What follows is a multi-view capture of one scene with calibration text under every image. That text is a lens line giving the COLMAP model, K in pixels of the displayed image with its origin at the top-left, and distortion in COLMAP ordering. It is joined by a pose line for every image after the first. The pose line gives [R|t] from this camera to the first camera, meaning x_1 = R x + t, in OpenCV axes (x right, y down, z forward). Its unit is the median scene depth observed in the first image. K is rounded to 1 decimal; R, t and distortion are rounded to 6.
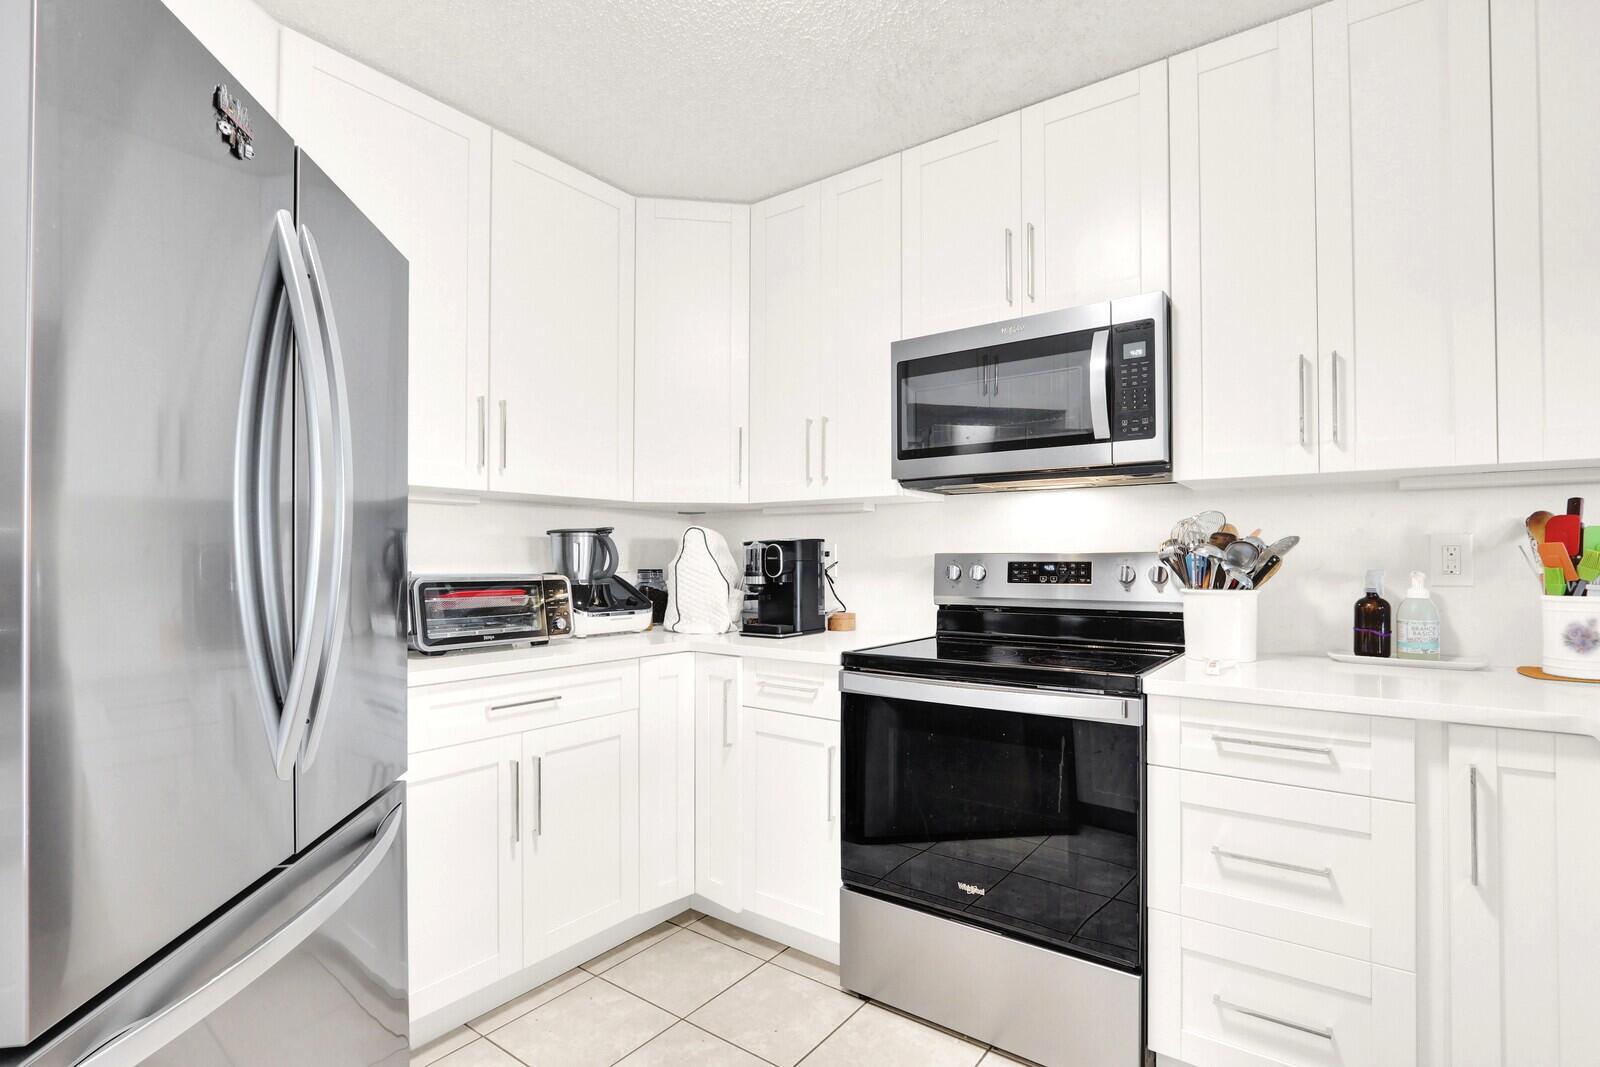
lens RADIAL K [[765.3, 0, 809.9], [0, 765.3, 558.5], [0, 0, 1]] dist [-0.009605, -0.000263]
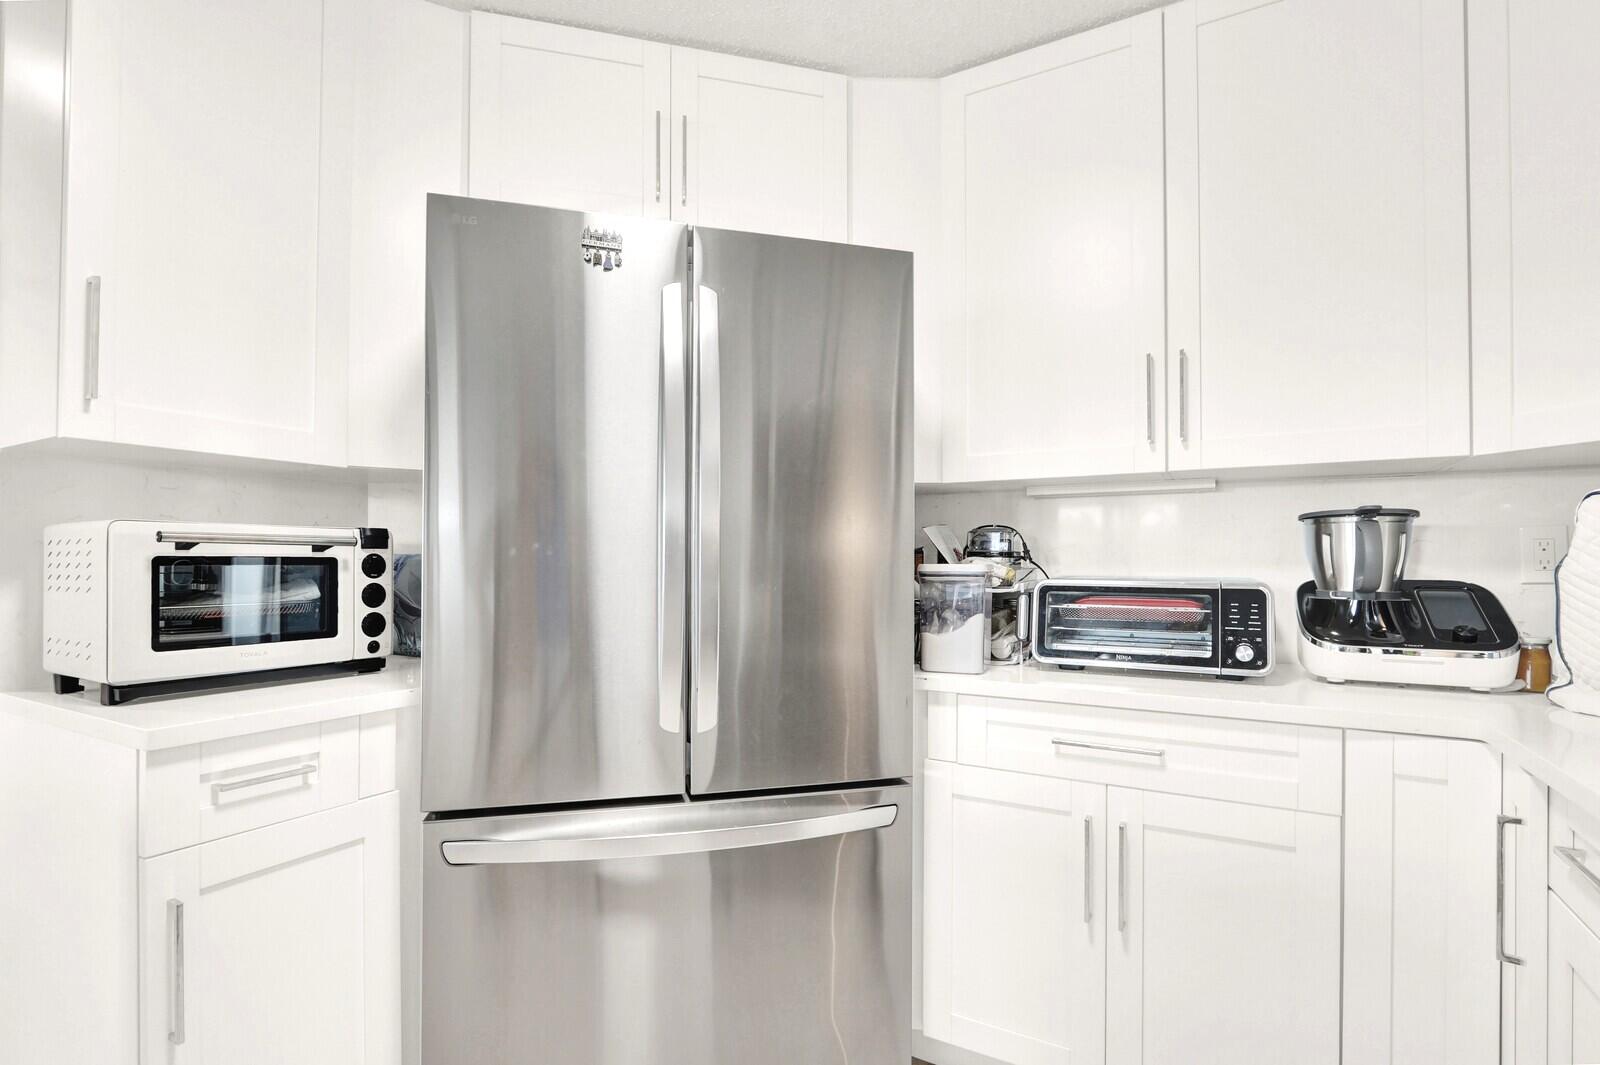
lens RADIAL K [[765.3, 0, 809.9], [0, 765.3, 557.5], [0, 0, 1]] dist [-0.009605, -0.000263]
pose [[0.109034, -0.008505, -0.994002, 0.297621], [0.005229, 0.999954, -0.007983, 0.003683], [0.994024, -0.004327, 0.109073, 0.528611]]
